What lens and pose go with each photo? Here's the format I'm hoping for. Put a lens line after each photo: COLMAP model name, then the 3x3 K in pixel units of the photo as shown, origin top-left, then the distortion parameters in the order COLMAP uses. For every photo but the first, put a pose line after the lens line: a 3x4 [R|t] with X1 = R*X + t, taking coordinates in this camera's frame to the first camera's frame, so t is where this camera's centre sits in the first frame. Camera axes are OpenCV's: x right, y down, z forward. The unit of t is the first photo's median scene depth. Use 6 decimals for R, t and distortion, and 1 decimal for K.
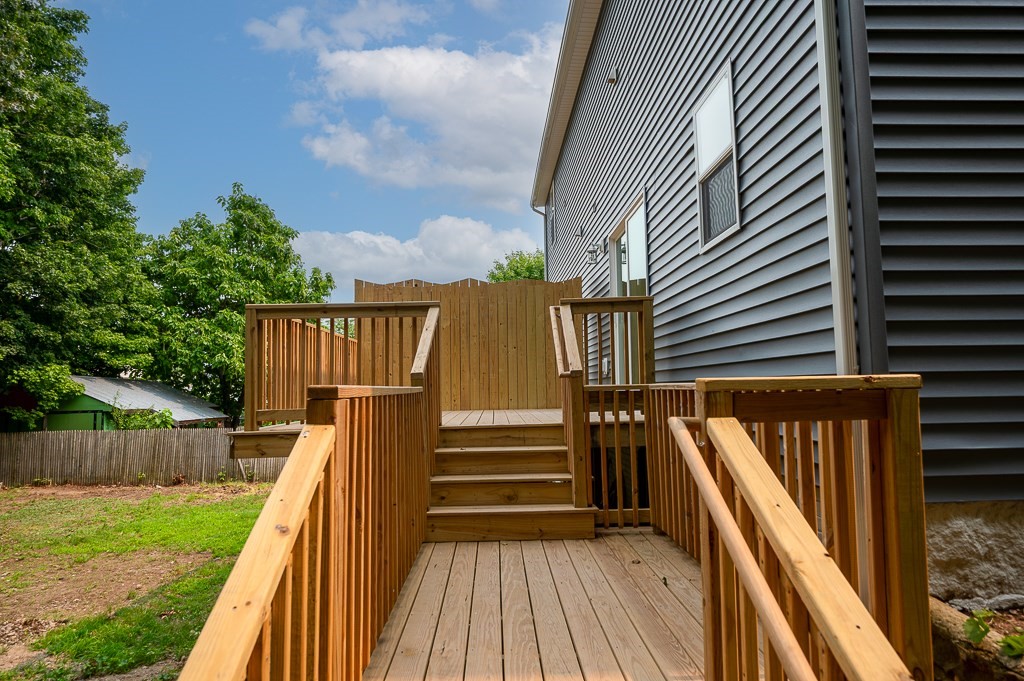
lens RADIAL K [[595.0, 0, 512.5], [0, 595.0, 343.1], [0, 0, 1]] dist [0.001659, 0.000152]
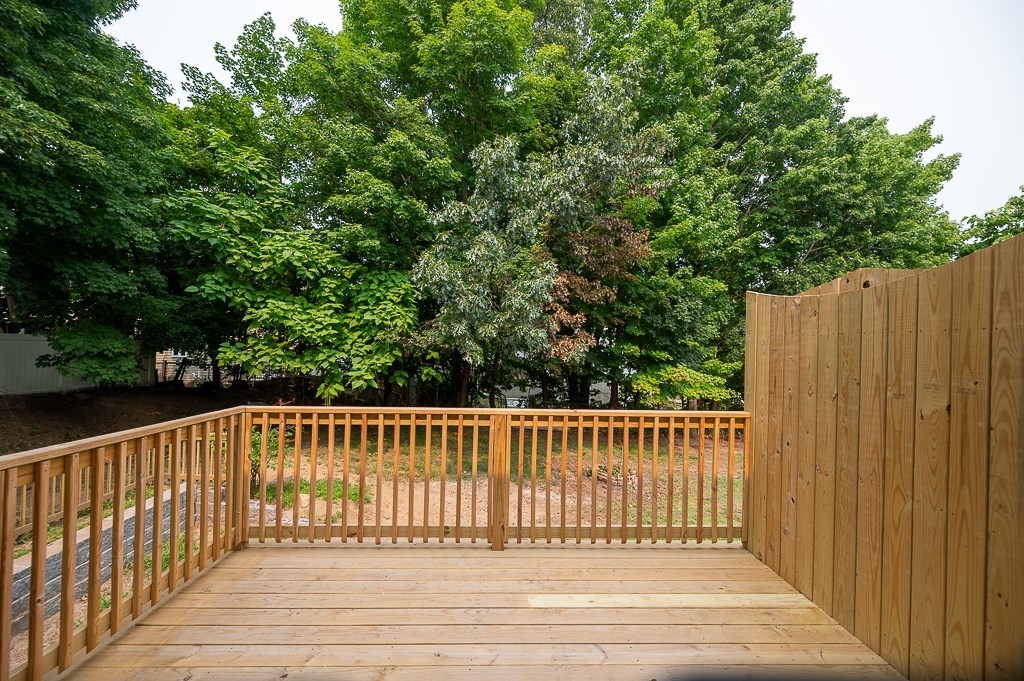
lens RADIAL K [[395.3, 0, 510.9], [0, 395.3, 340.8], [0, 0, 1]] dist [0.000532, 0.000071]
pose [[-0.002786, 0.001762, -0.999995, 0.043961], [0.056398, 0.998407, 0.001602, -0.035819], [0.998404, -0.056393, -0.002881, 0.373816]]
